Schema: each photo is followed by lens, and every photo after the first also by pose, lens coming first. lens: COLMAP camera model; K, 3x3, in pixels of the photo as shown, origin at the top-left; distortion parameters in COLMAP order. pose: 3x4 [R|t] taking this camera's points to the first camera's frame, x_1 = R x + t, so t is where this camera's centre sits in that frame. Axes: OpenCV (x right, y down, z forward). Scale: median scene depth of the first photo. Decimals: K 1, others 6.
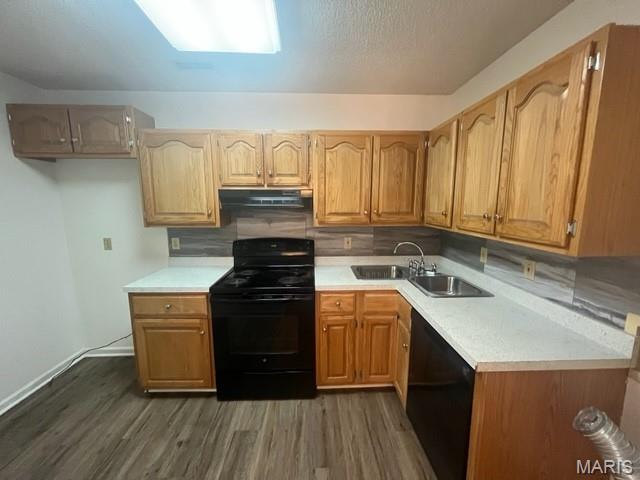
lens RADIAL K [[259.3, 0, 319.4], [0, 259.3, 238.9], [0, 0, 1]] dist [-0.009652, 0.000188]
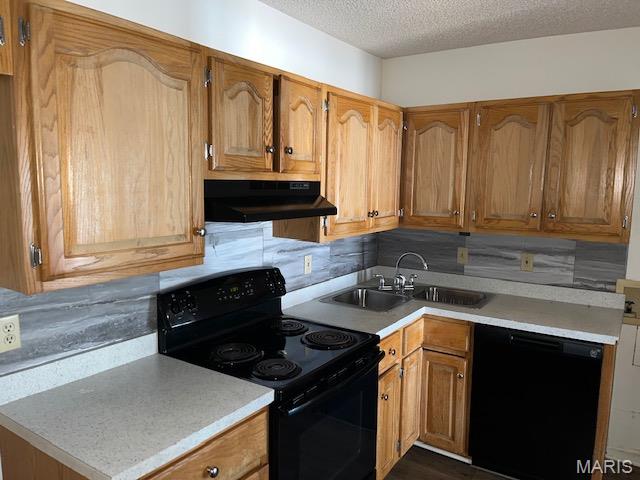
lens RADIAL K [[483.9, 0, 319.5], [0, 483.9, 241.1], [0, 0, 1]] dist [0.007506, 0.000082]
pose [[0.585372, -0.091110, 0.805629, -1.027215], [0.102296, 0.994025, 0.038087, -0.104625], [-0.804285, 0.060118, 0.591195, 0.385122]]
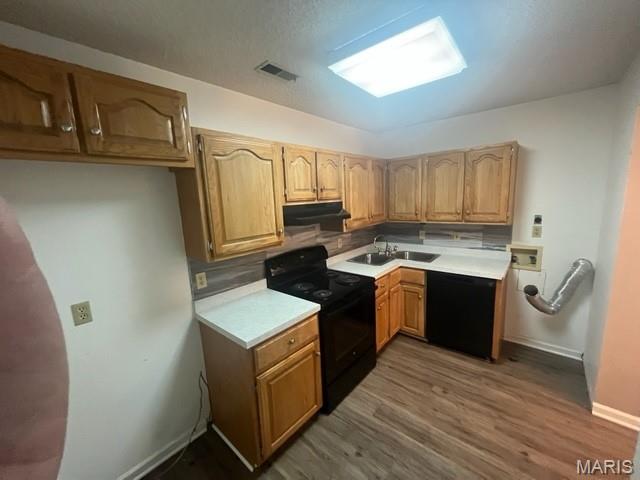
lens RADIAL K [[259.3, 0, 323.0], [0, 259.3, 238.4], [0, 0, 1]] dist [-0.009652, 0.000188]
pose [[0.673239, -0.148432, 0.724374, -1.064658], [0.152025, 0.986502, 0.060851, -0.118585], [-0.723628, 0.069156, 0.686716, 0.284146]]
